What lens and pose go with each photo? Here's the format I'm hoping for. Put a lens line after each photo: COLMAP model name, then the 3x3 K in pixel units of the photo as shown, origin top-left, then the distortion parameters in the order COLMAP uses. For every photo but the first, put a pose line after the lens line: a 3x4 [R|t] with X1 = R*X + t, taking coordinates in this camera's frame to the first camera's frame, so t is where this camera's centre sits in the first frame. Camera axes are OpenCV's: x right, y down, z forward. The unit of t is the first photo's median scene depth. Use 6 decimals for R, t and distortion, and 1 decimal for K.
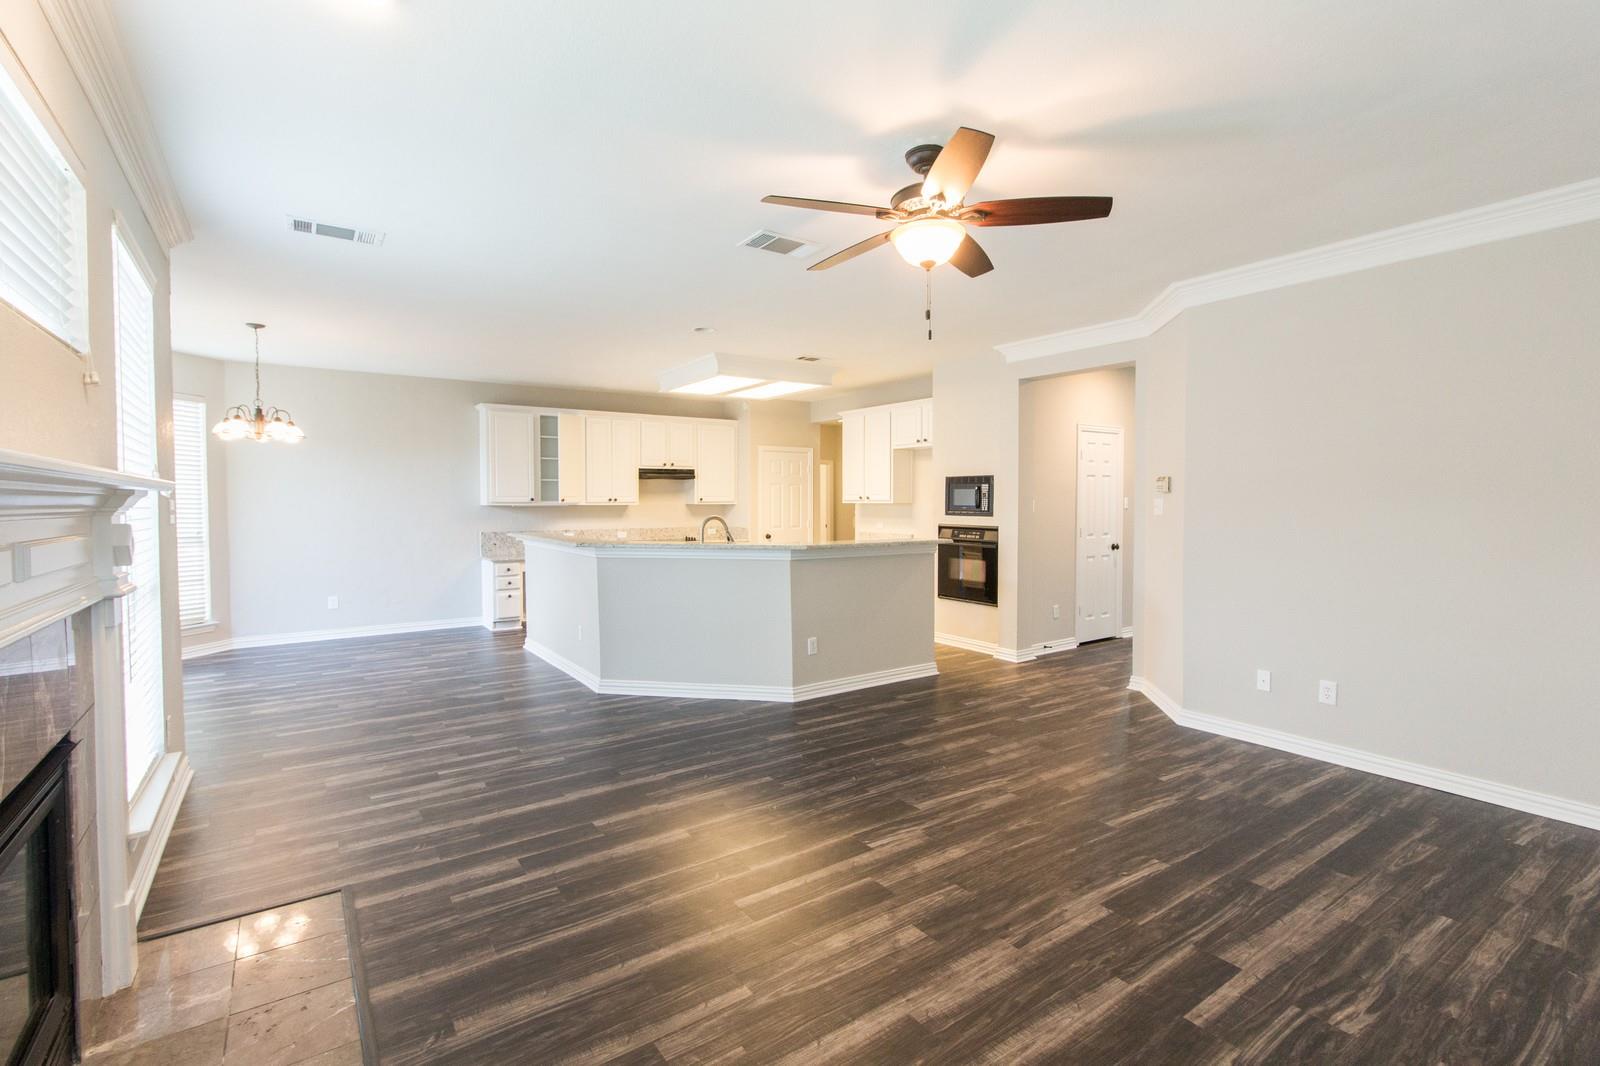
lens RADIAL K [[738.7, 0, 802.5], [0, 738.7, 525.1], [0, 0, 1]] dist [0.002163, 0.001079]
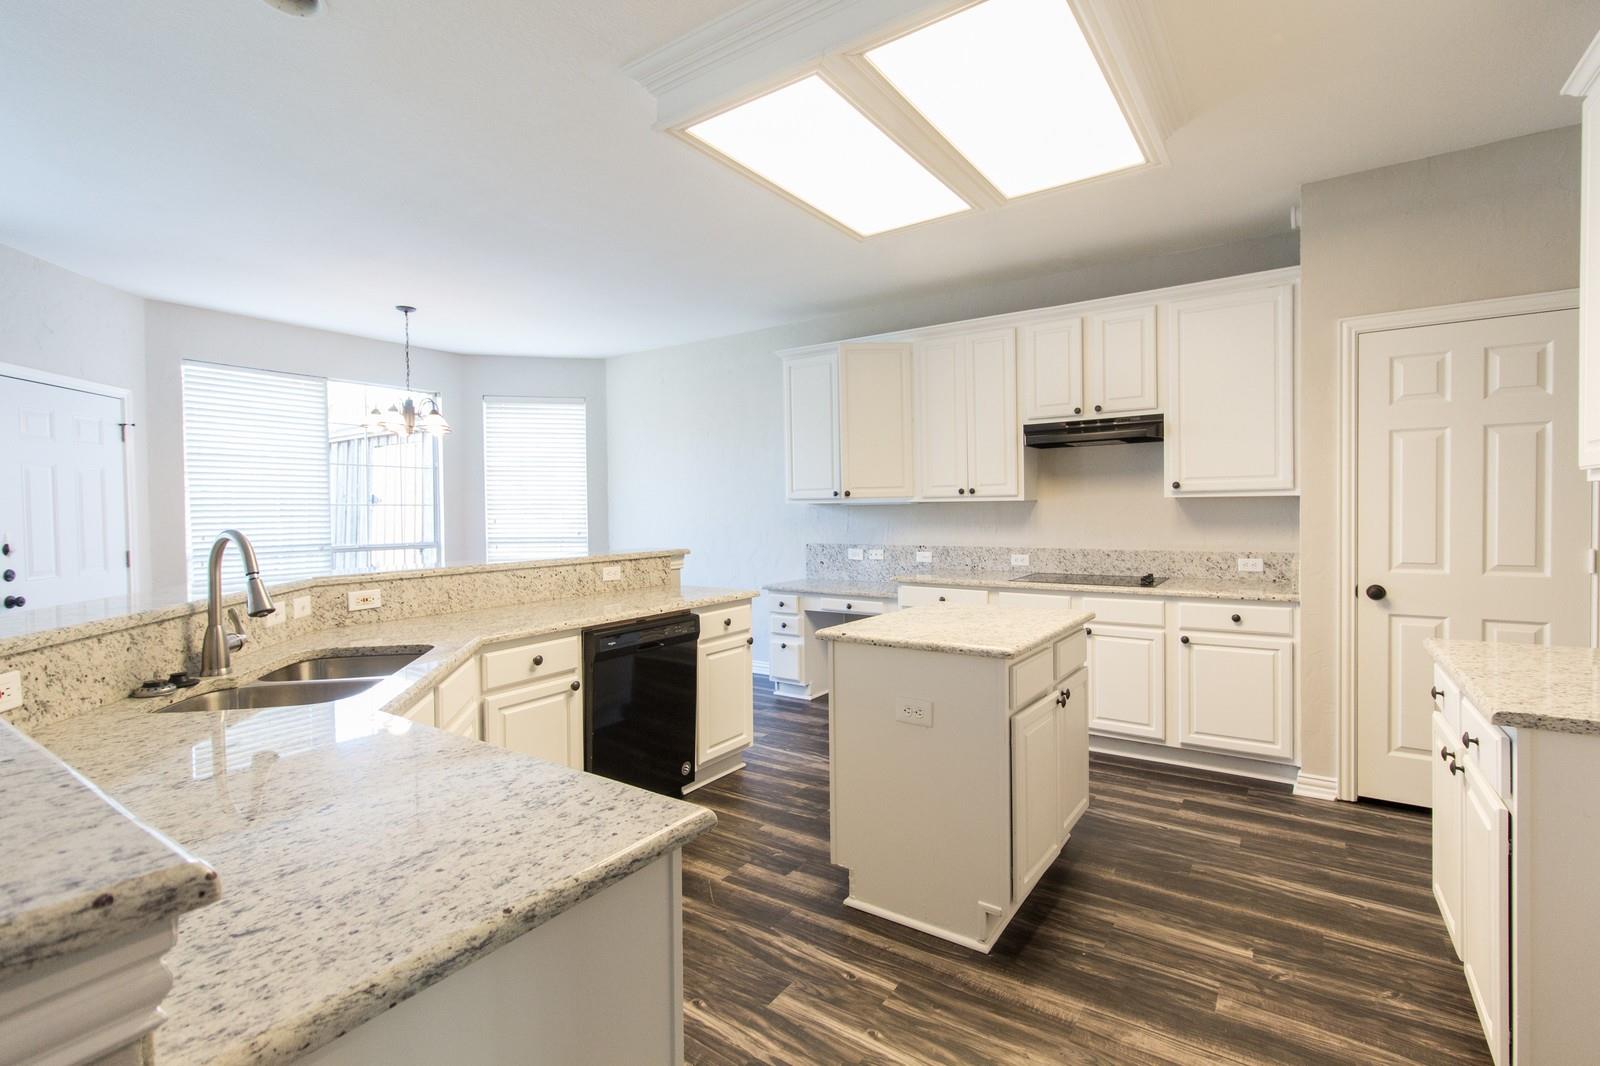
lens RADIAL K [[738.7, 0, 802.5], [0, 738.7, 525.1], [0, 0, 1]] dist [0.002163, 0.001079]
pose [[0.356371, 0.017982, -0.934171, 0.224509], [-0.019415, 0.999741, 0.011838, -0.017560], [0.934143, 0.013918, 0.356628, 0.861222]]
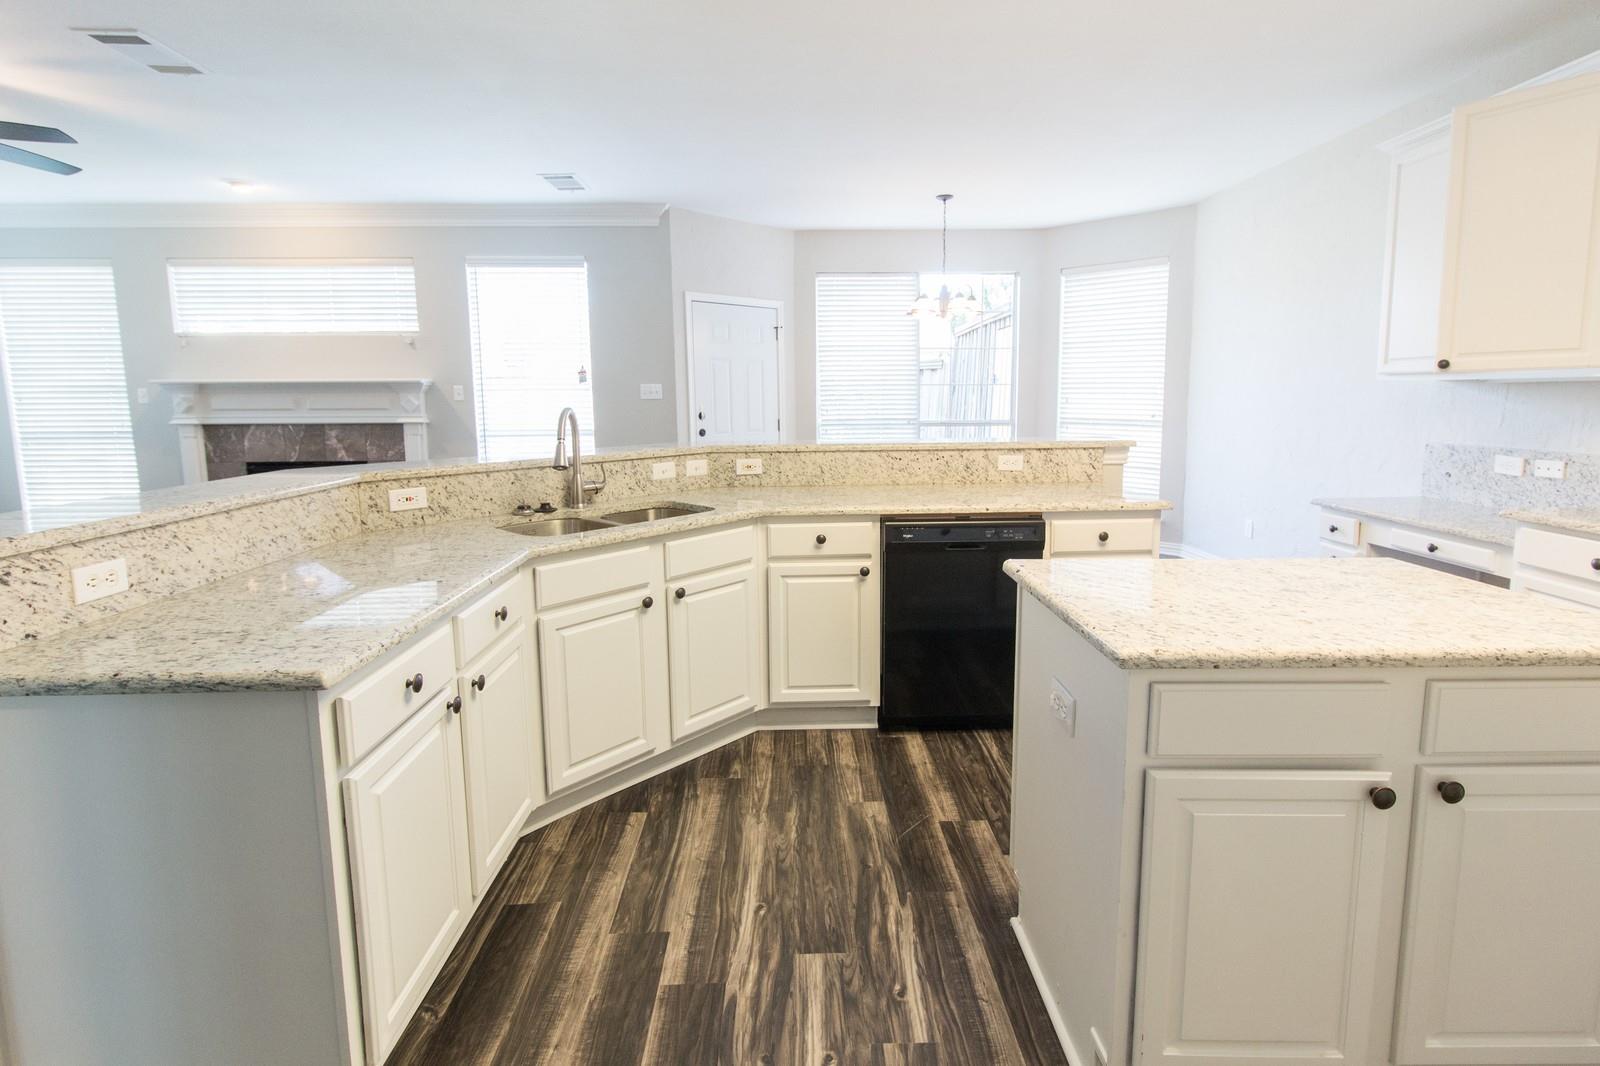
lens RADIAL K [[746.7, 0, 804.5], [0, 746.7, 481.7], [0, 0, 1]] dist [0.001264, 0.000335]
pose [[-0.555665, 0.104156, -0.824856, 0.154451], [-0.016564, 0.990538, 0.136235, -0.024893], [0.831241, 0.089364, -0.548682, 1.071286]]
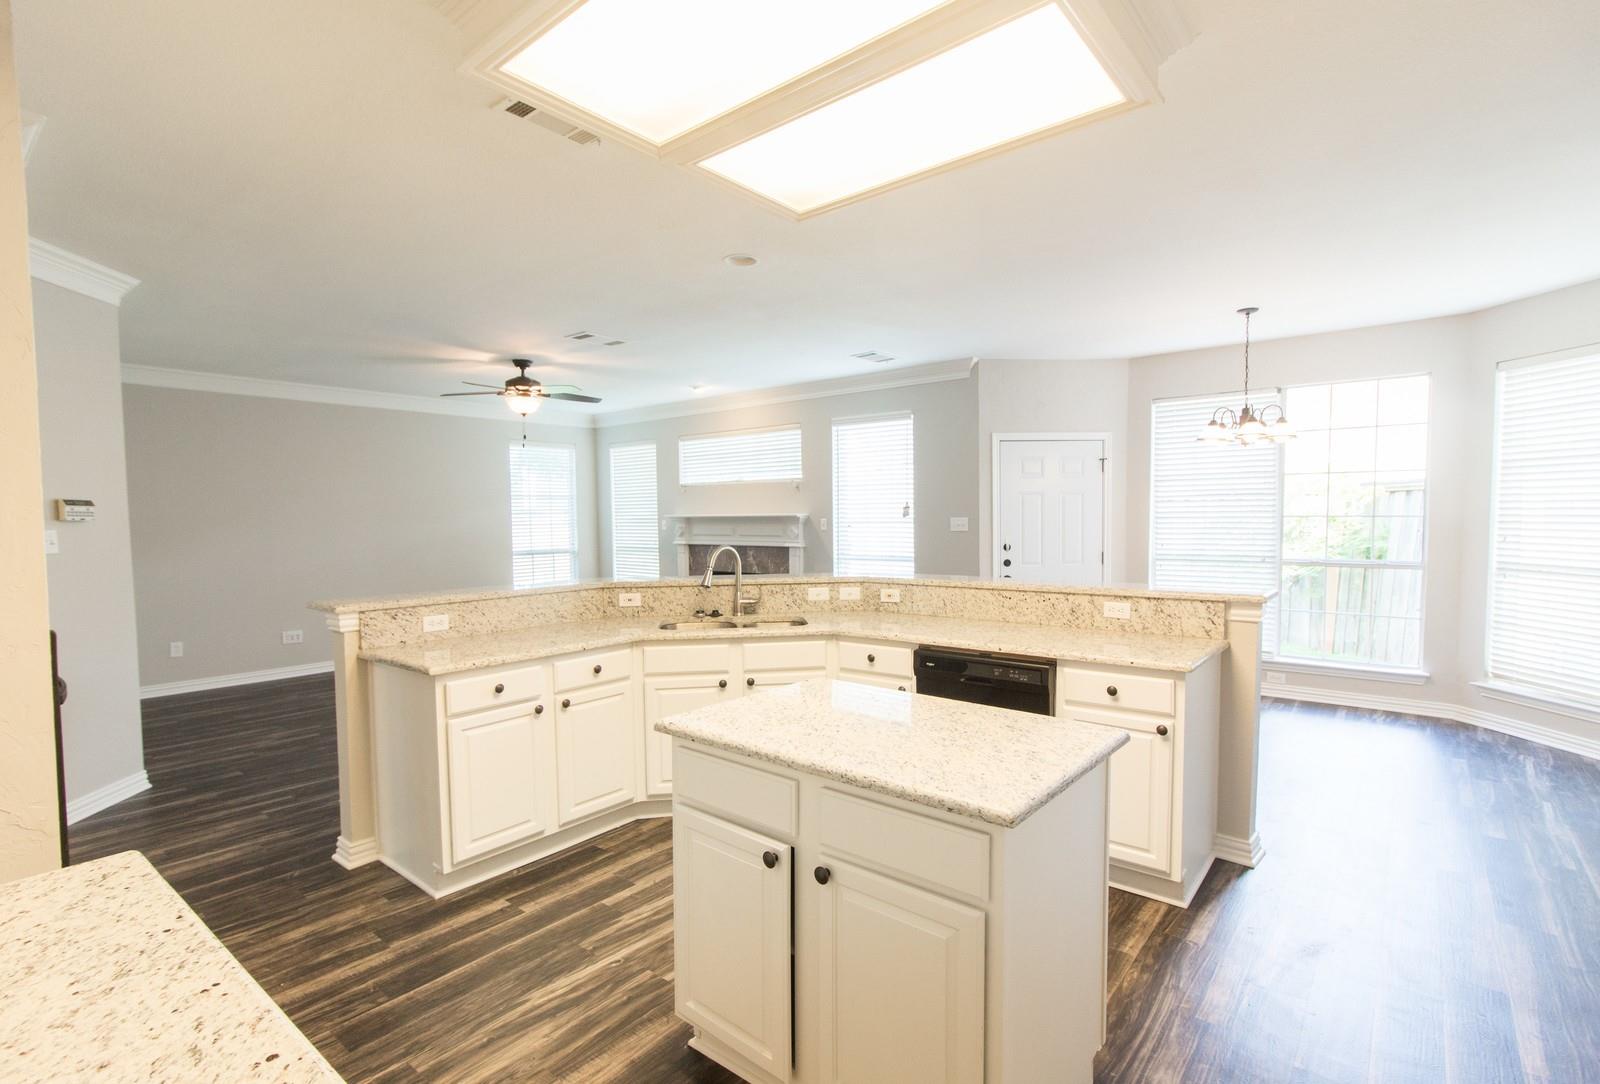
lens RADIAL K [[764.8, 0, 802.7], [0, 764.8, 559.3], [0, 0, 1]] dist [0.002631, 0.000280]
pose [[-0.962669, 0.026407, -0.269390, 0.004564], [0.003142, 0.996253, 0.086427, -0.046564], [0.270663, 0.082354, -0.959145, 1.312607]]
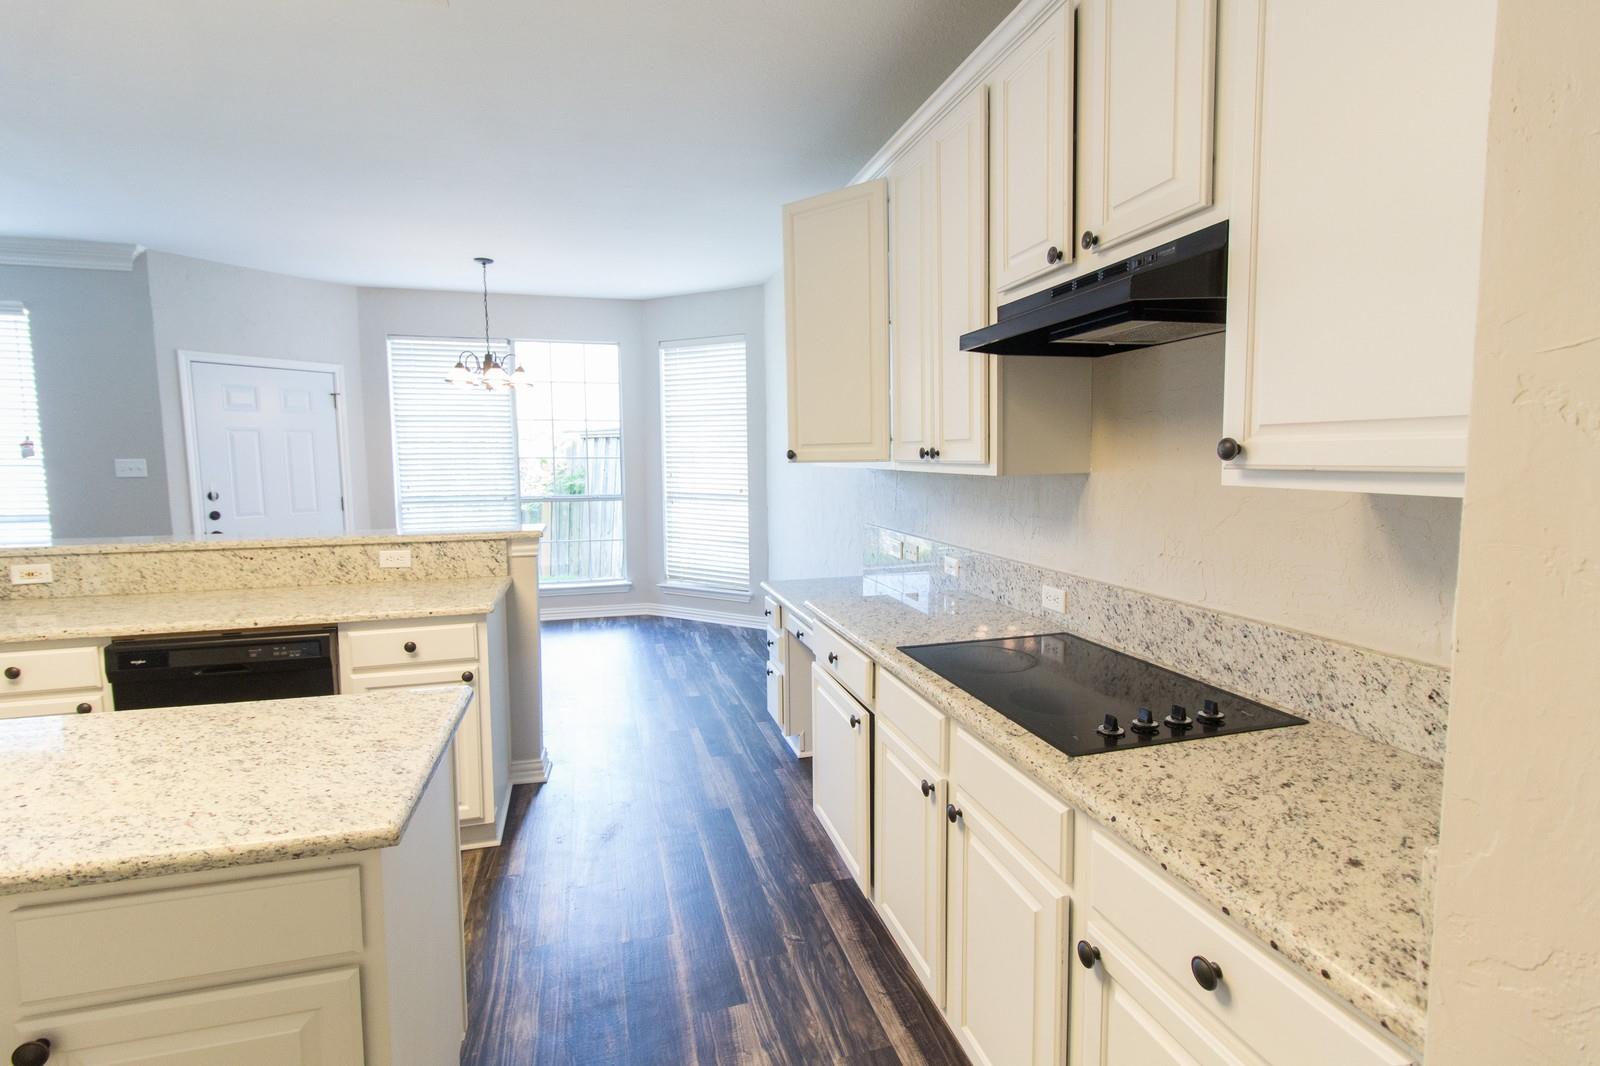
lens RADIAL K [[747.6, 0, 803.9], [0, 747.6, 520.6], [0, 0, 1]] dist [0.001651, 0.000763]
pose [[-0.330140, 0.087872, -0.939833, 0.011412], [-0.023719, 0.994571, 0.101322, -0.043874], [0.943634, 0.055742, -0.326263, 1.270923]]
